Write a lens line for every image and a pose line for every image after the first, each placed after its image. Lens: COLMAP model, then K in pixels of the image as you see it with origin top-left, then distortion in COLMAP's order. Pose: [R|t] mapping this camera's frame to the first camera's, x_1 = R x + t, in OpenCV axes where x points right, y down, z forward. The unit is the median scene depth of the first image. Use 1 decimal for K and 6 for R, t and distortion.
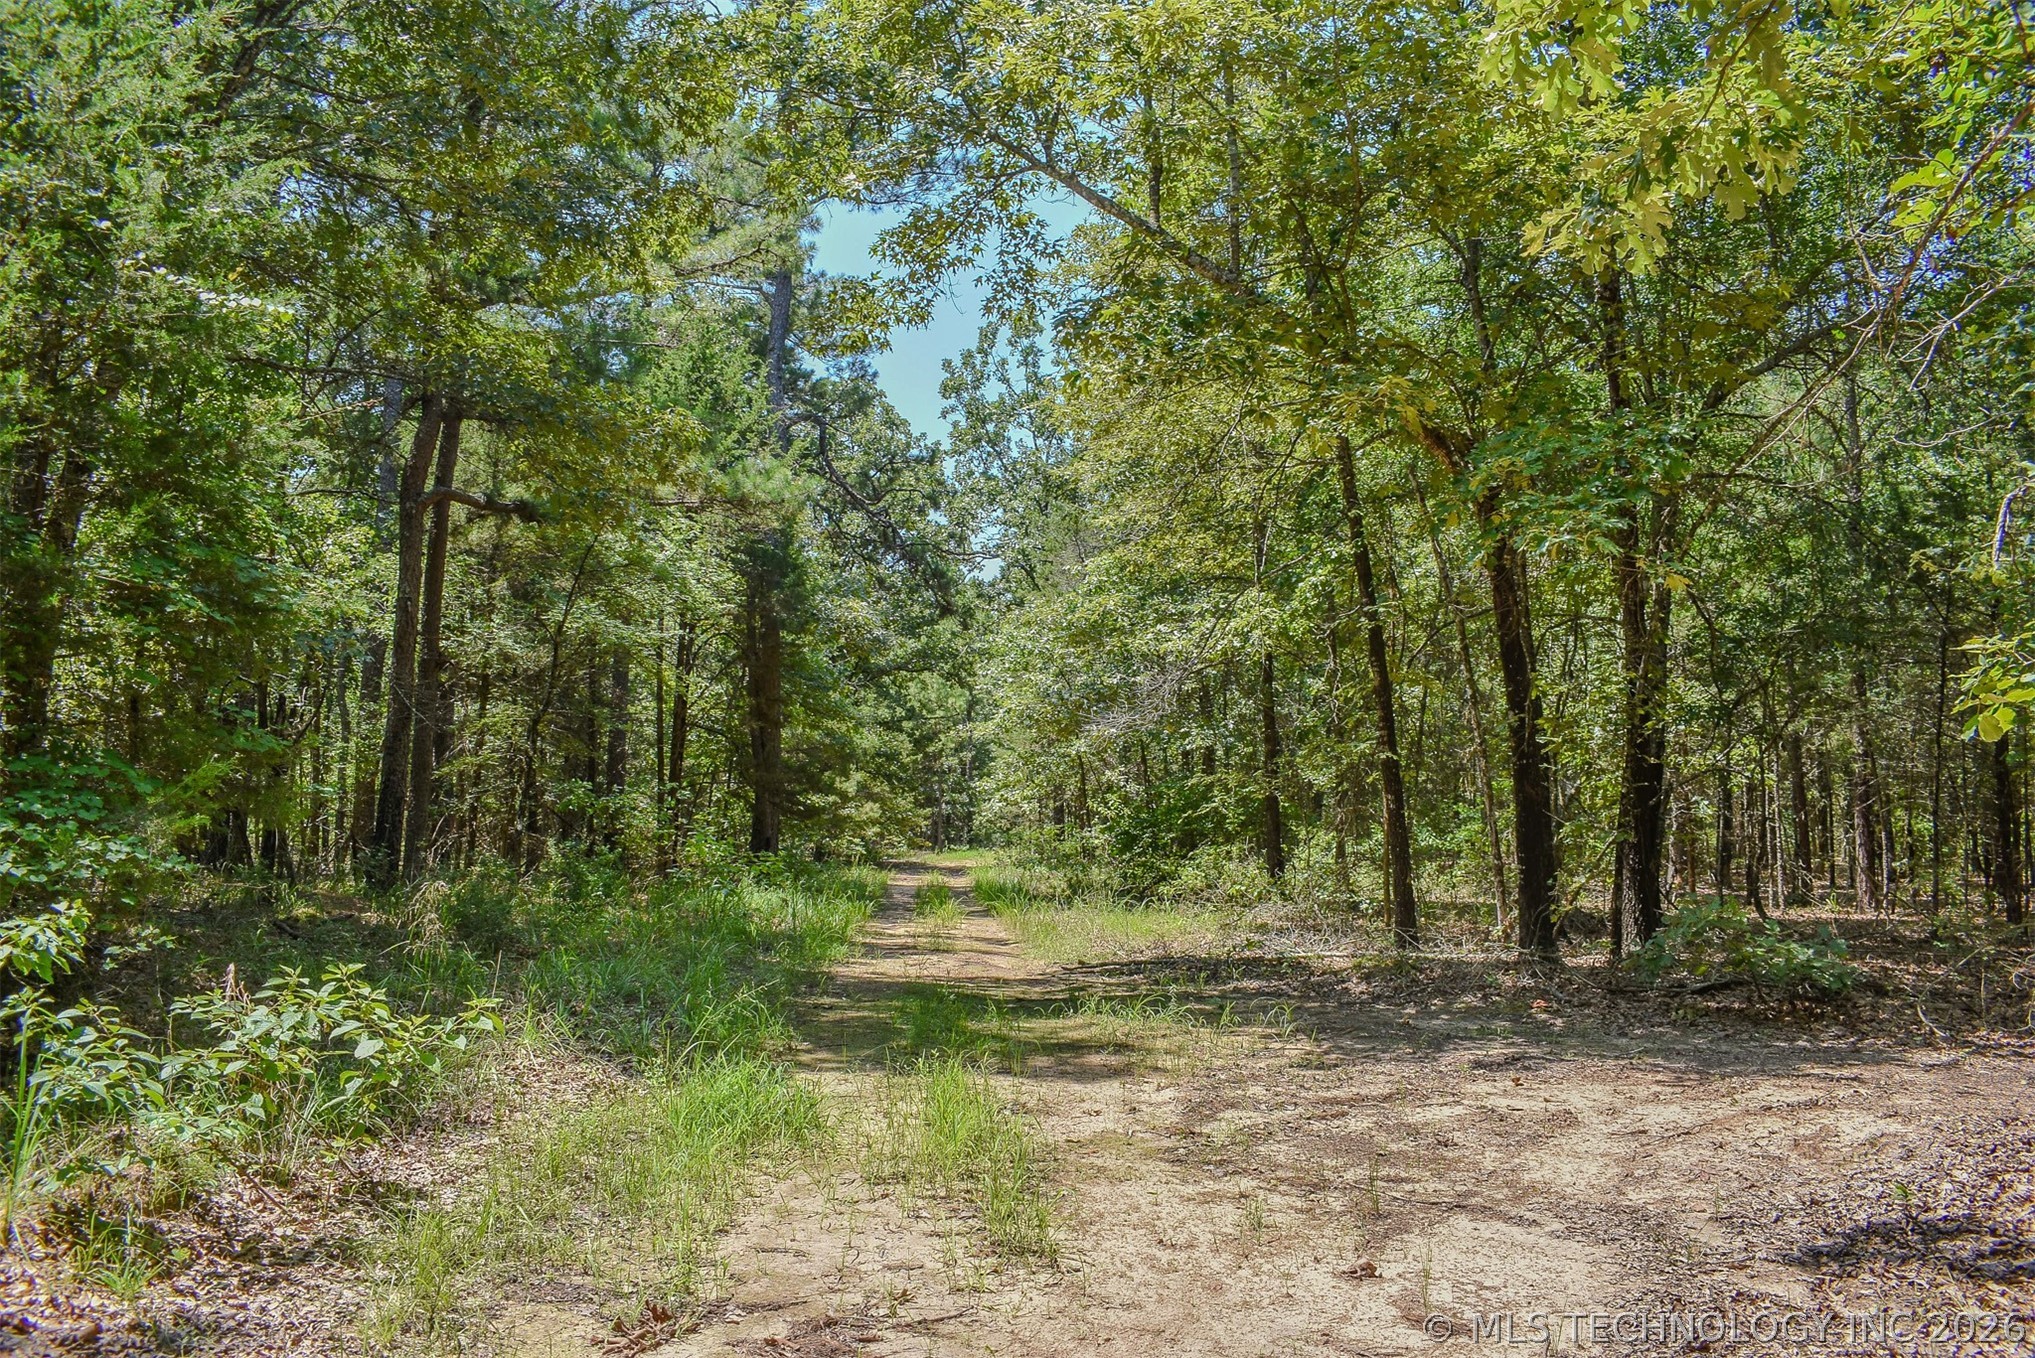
lens RADIAL K [[1627.2, 0, 1026.0], [0, 1627.2, 717.6], [0, 0, 1]] dist [-0.097198, 0.011524]
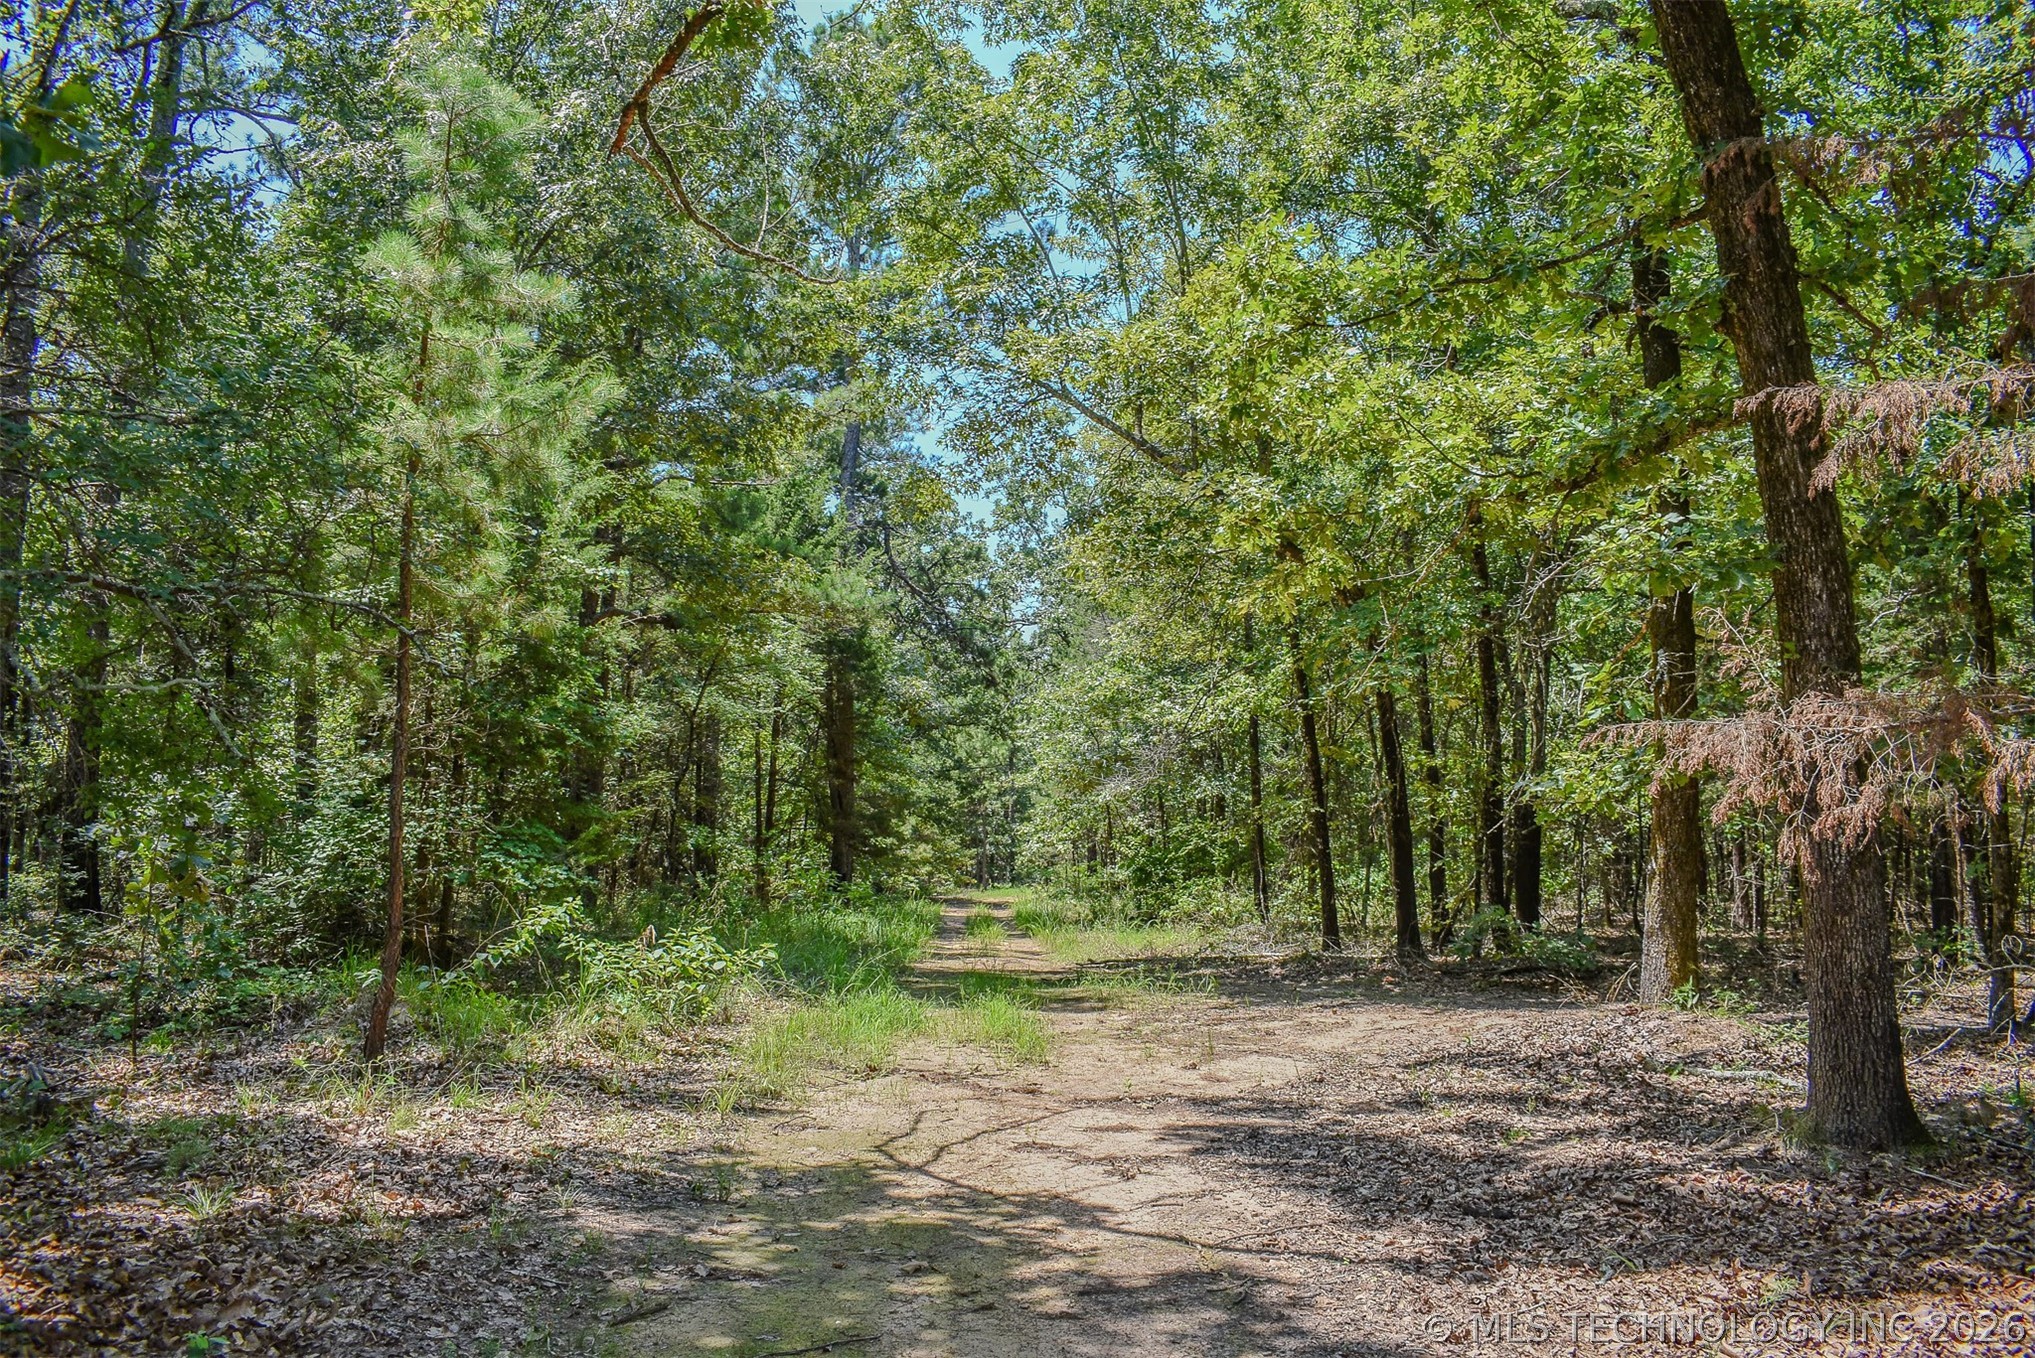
lens RADIAL K [[1627.2, 0, 1026.0], [0, 1627.2, 717.6], [0, 0, 1]] dist [-0.097198, 0.011524]
pose [[0.999649, -0.004263, -0.026166, 0.005995], [0.003613, 0.999684, -0.024872, -0.008075], [0.026264, 0.024769, 0.999348, -0.144558]]
